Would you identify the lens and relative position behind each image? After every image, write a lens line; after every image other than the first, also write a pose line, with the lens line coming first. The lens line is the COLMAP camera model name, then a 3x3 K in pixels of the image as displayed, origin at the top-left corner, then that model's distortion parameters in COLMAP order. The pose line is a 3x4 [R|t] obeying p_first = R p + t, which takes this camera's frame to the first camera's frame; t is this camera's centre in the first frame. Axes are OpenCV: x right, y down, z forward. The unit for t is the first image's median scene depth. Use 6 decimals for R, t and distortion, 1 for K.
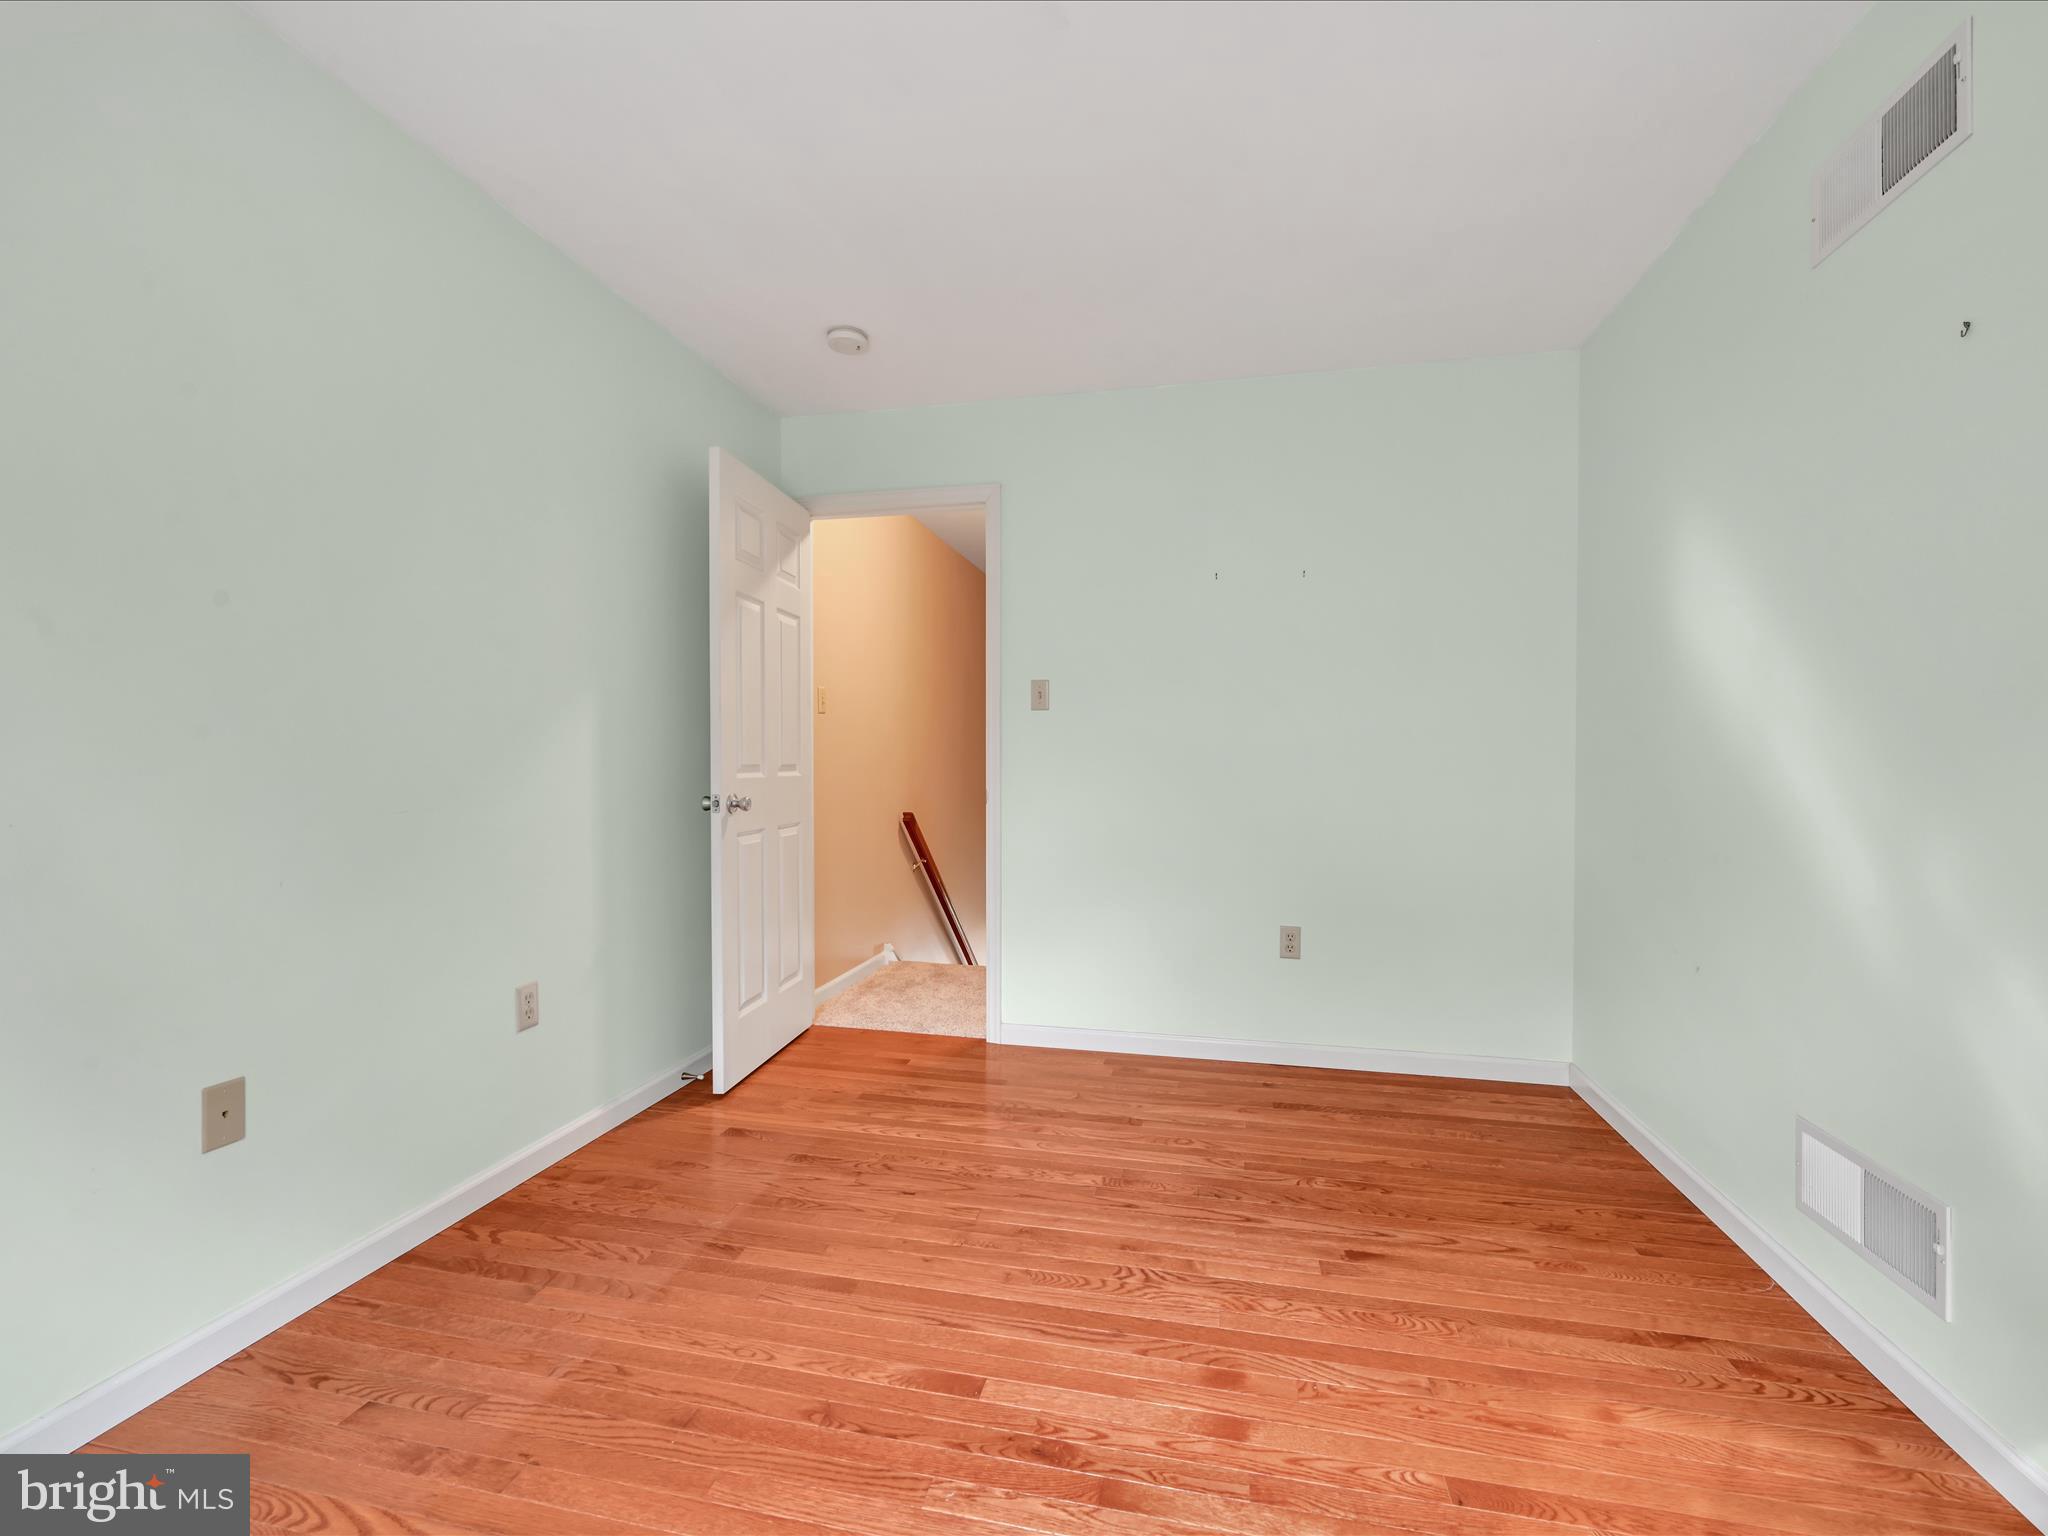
lens RADIAL K [[912.7, 0, 1024.0], [0, 912.7, 768.0], [0, 0, 1]] dist [0.000723, -0.000178]
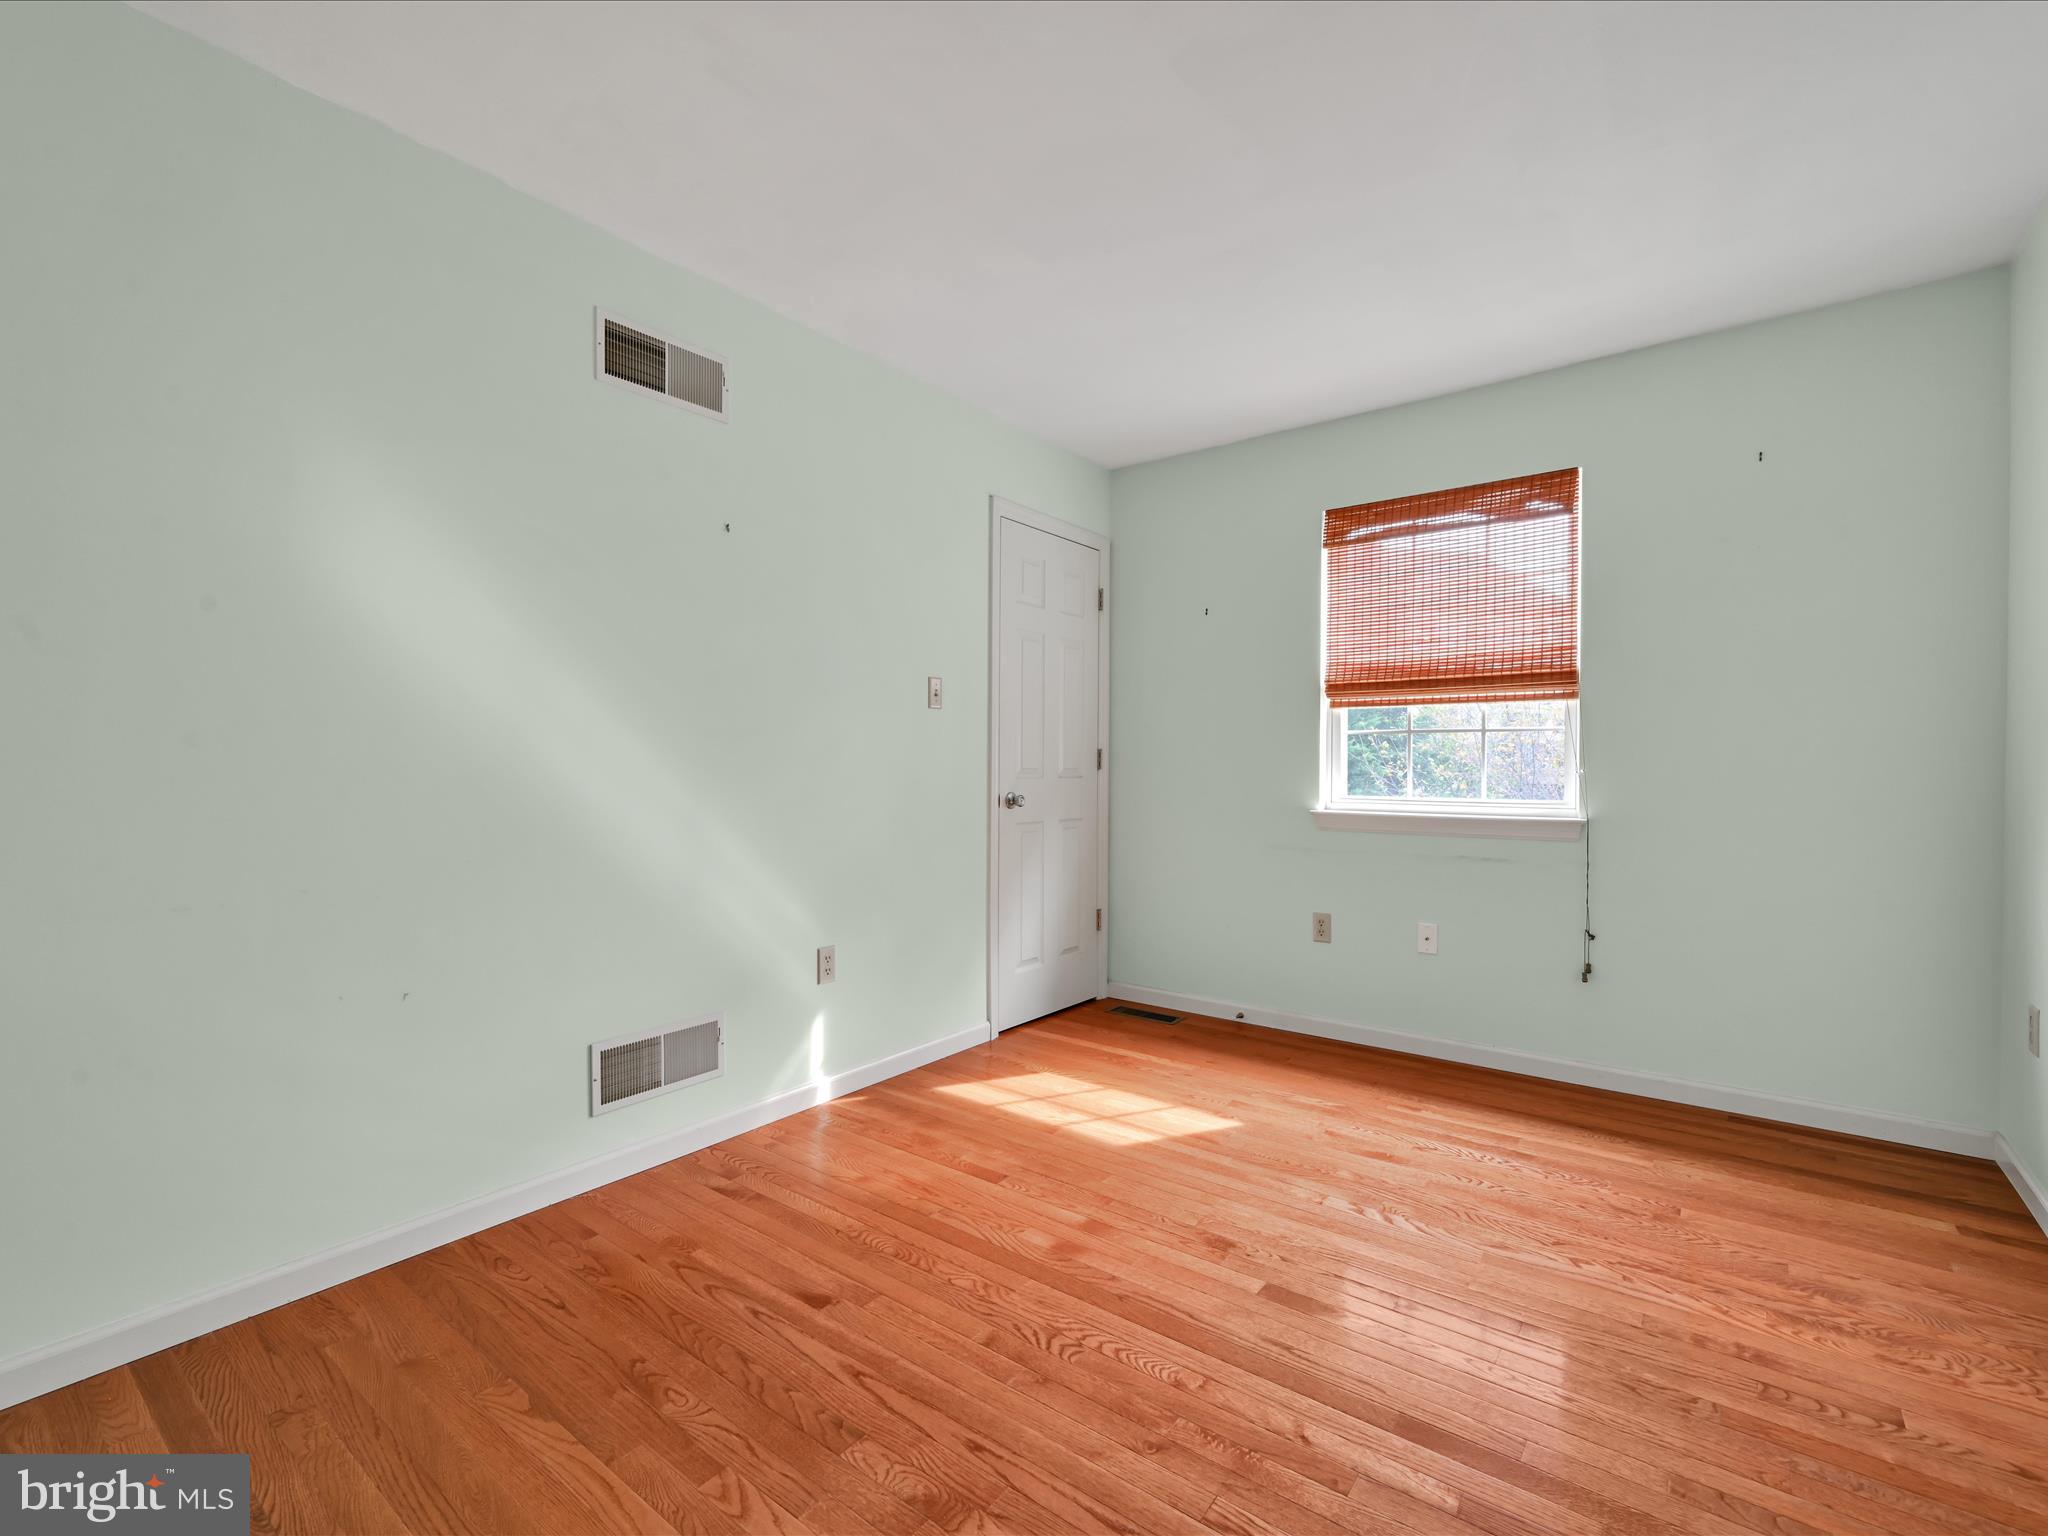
lens RADIAL K [[912.7, 0, 1024.0], [0, 912.7, 768.0], [0, 0, 1]] dist [0.000723, -0.000178]
pose [[-0.904900, -0.006378, 0.425576, -0.212115], [-0.000562, 0.999905, 0.013791, -0.018330], [-0.425623, 0.012241, -0.904818, 1.739724]]
